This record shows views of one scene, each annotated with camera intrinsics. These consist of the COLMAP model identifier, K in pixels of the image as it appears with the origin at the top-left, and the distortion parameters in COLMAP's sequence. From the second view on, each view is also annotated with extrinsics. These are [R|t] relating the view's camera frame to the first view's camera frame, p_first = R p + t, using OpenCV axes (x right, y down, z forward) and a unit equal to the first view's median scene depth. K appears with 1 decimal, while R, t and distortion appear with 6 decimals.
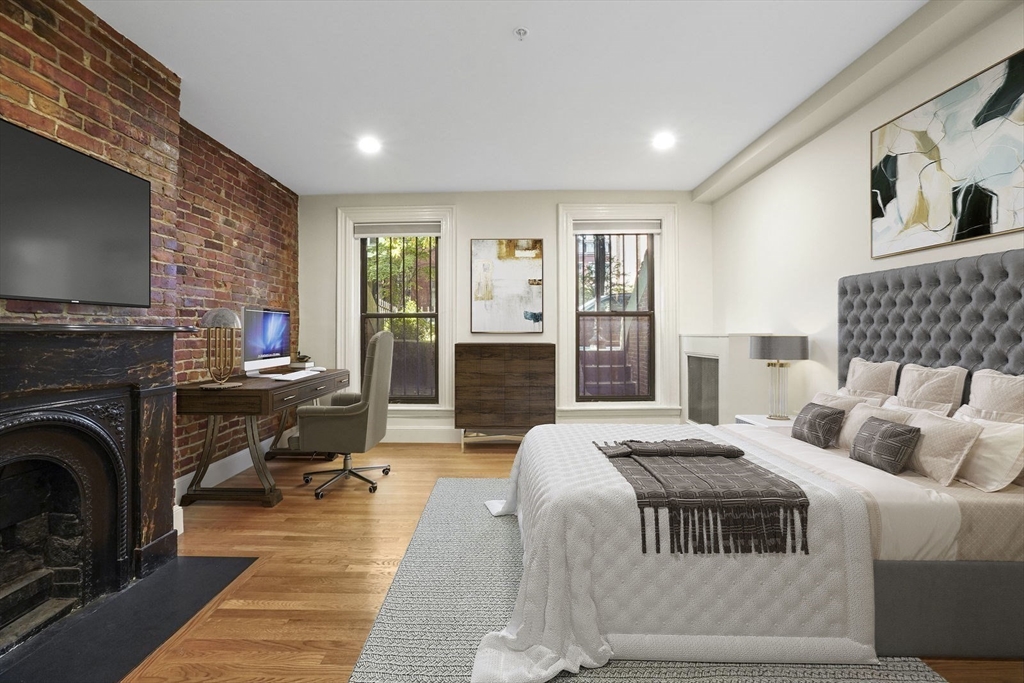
lens RADIAL K [[459.9, 0, 501.1], [0, 459.9, 339.0], [0, 0, 1]] dist [-0.042826, 0.010764]
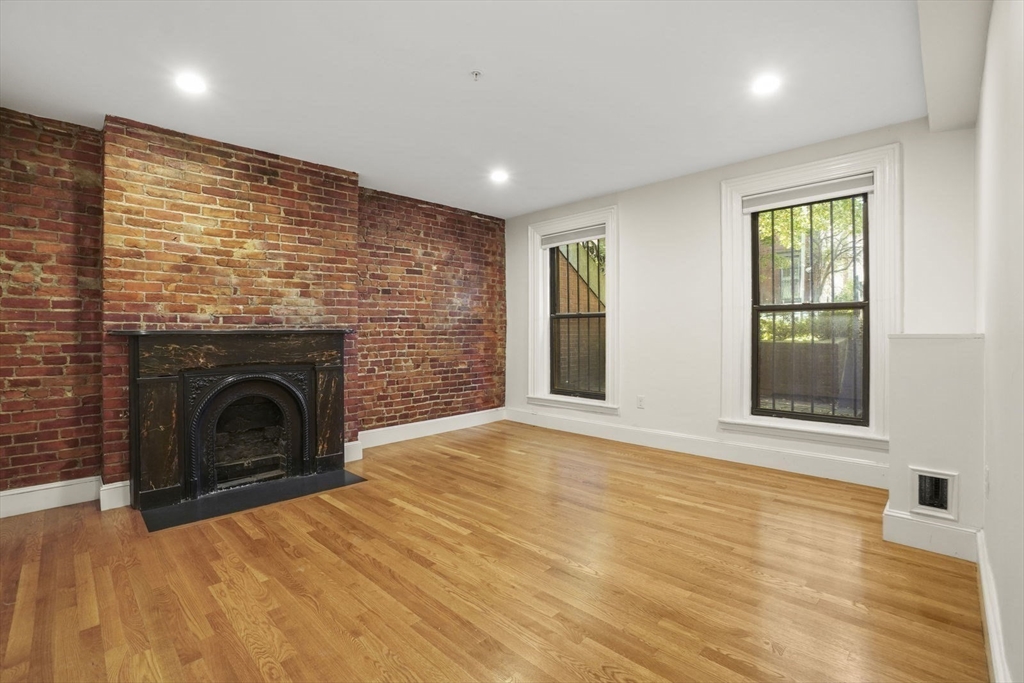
lens RADIAL K [[459.9, 0, 480.5], [0, 459.9, 338.0], [0, 0, 1]] dist [-0.042826, 0.010764]
pose [[0.708856, 0.008966, -0.705296, 0.583634], [-0.004512, 0.999956, 0.008177, -0.009693], [0.705339, -0.002614, 0.708866, 0.118940]]
